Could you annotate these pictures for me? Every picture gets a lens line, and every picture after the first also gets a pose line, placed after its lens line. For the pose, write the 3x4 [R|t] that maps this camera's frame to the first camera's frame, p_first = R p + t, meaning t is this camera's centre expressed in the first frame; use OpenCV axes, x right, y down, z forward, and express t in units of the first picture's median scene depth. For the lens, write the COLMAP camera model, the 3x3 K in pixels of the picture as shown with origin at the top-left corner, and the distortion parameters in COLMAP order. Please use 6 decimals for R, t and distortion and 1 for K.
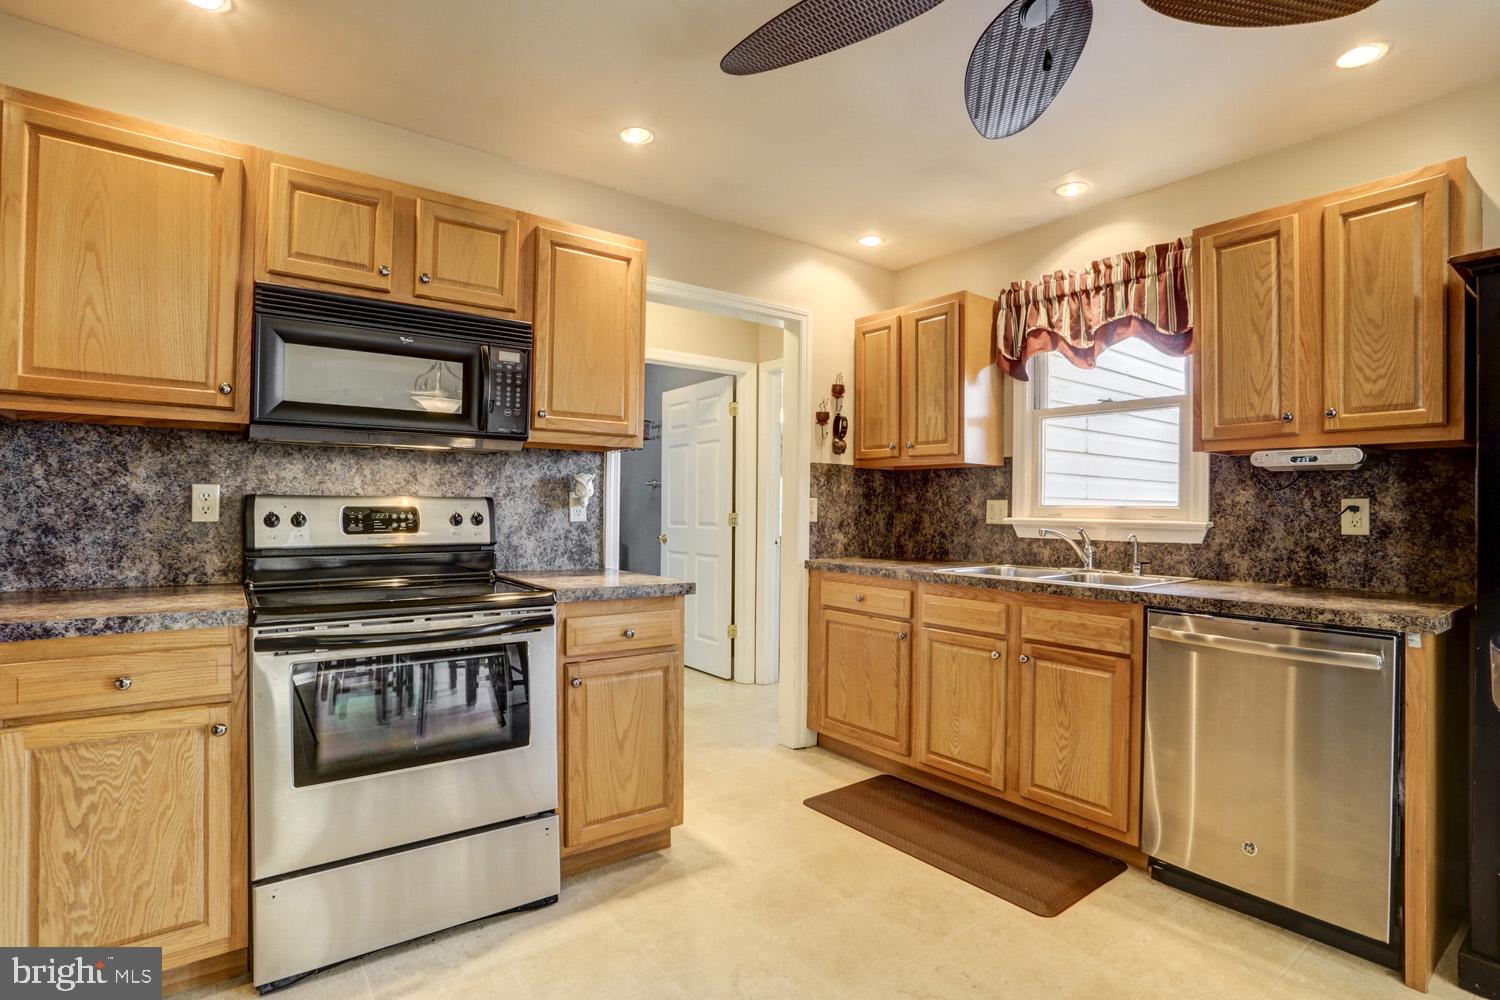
lens RADIAL K [[739.6, 0, 750.0], [0, 739.6, 500.0], [0, 0, 1]] dist [-0.080771, 0.038695]
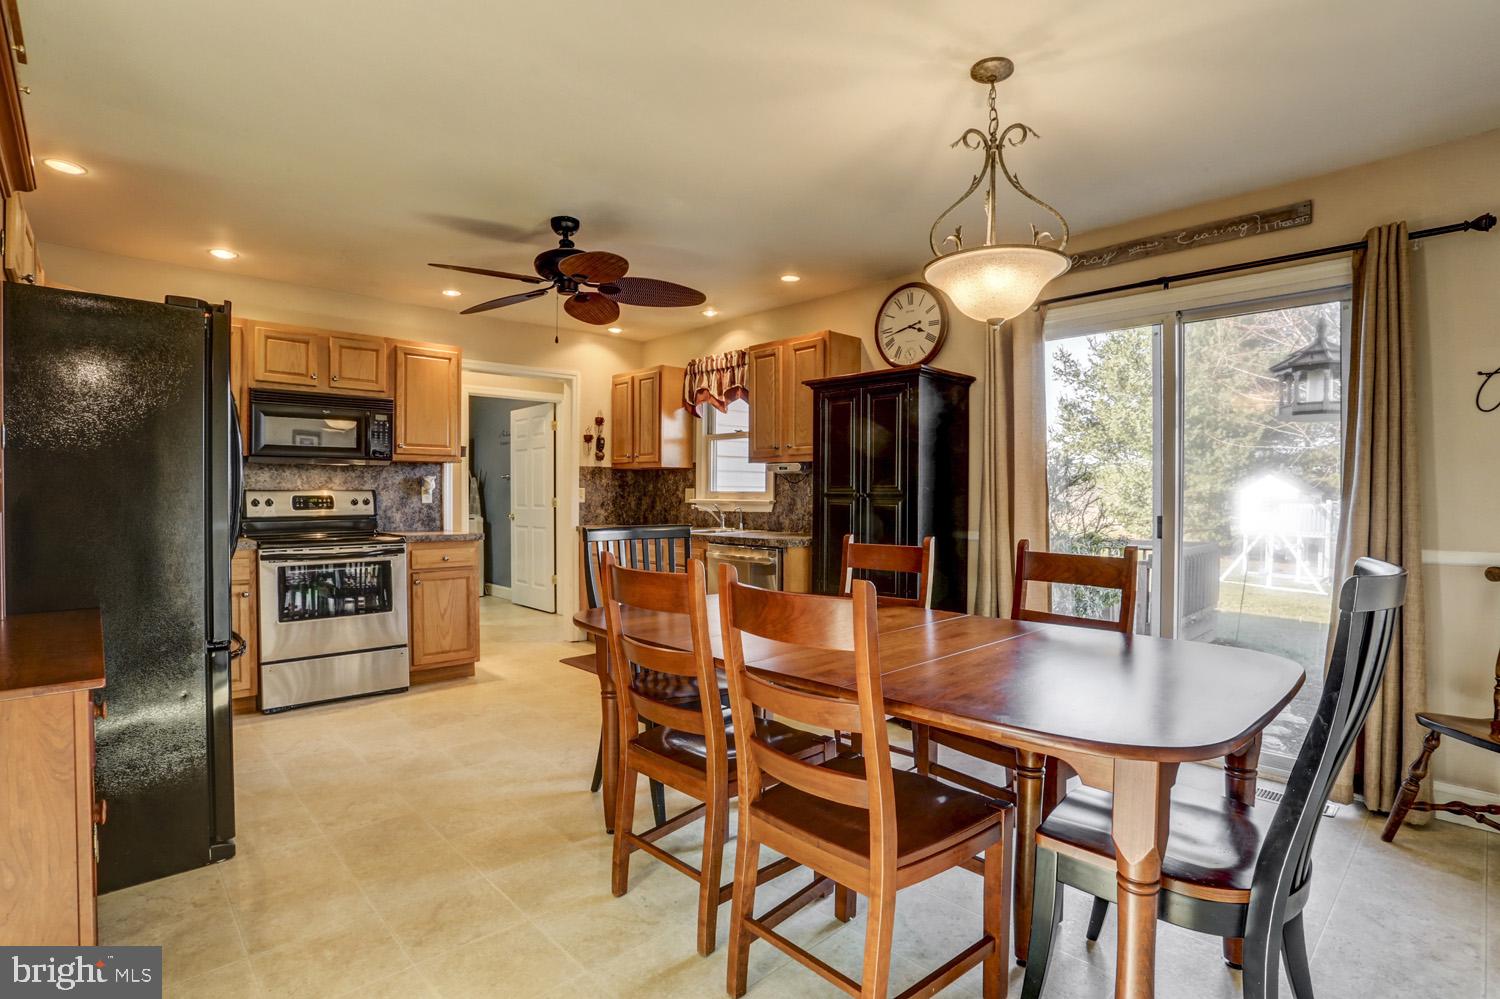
lens RADIAL K [[739.6, 0, 750.0], [0, 739.6, 499.5], [0, 0, 1]] dist [-0.080771, 0.038695]
pose [[0.993892, -0.009182, 0.109970, 0.401343], [0.007161, 0.999798, 0.018760, -0.007272], [-0.110120, -0.017858, 0.993758, -0.956358]]
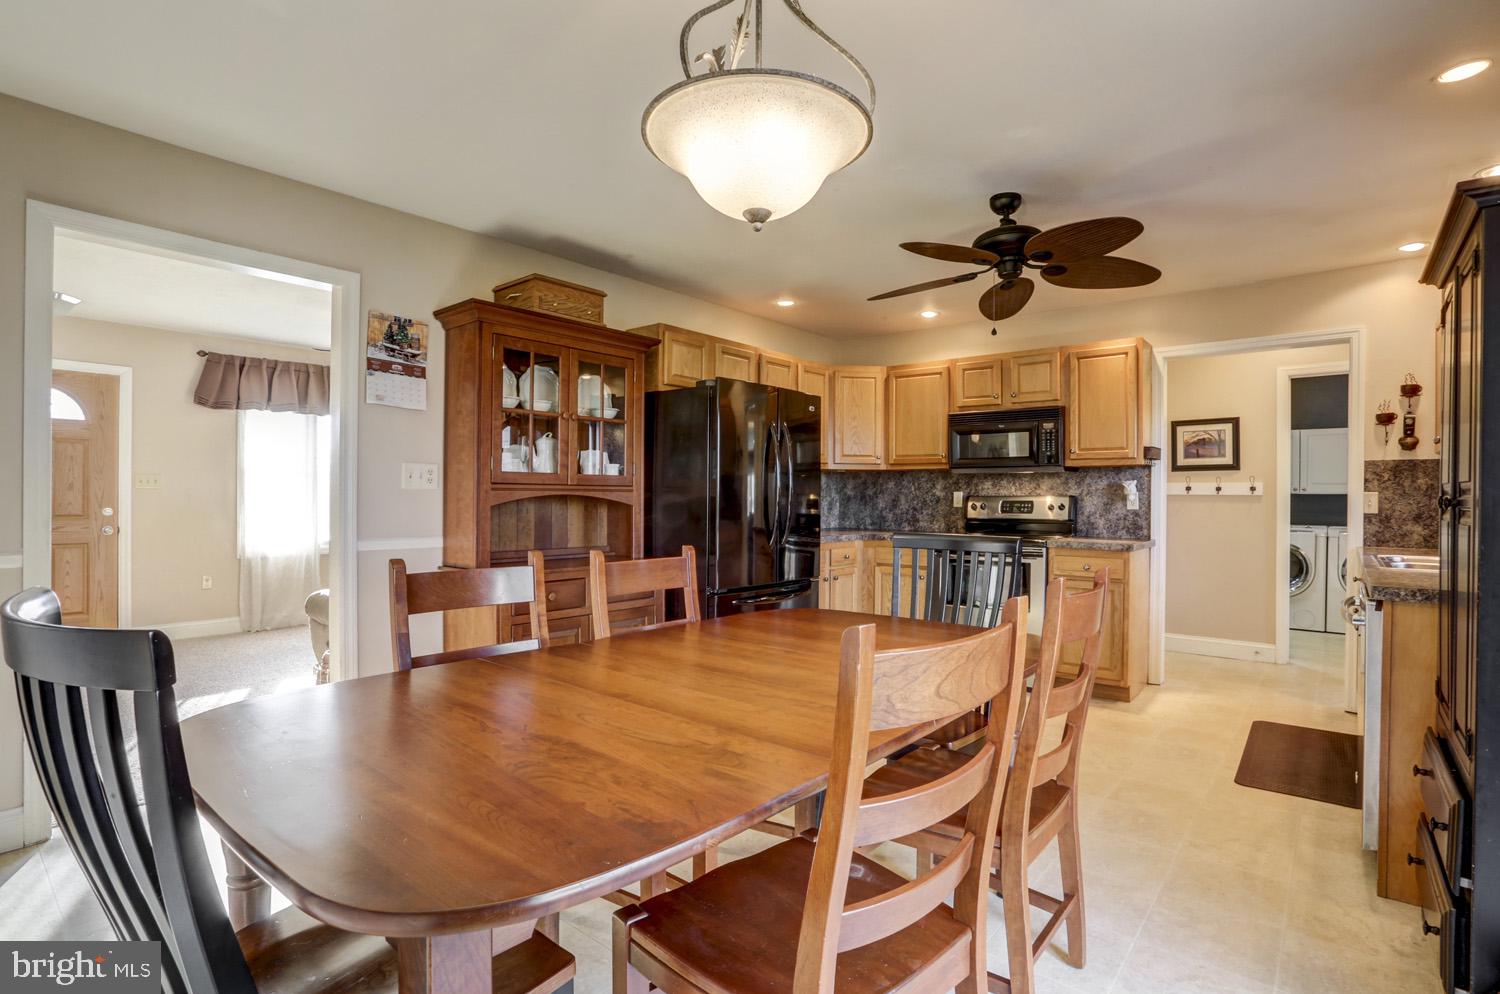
lens RADIAL K [[739.6, 0, 750.0], [0, 739.6, 497.0], [0, 0, 1]] dist [-0.080771, 0.038695]
pose [[0.224052, -0.008584, -0.974539, 1.344227], [0.007831, 0.999945, -0.007008, 0.007044], [0.974546, -0.006062, 0.224107, -0.226139]]
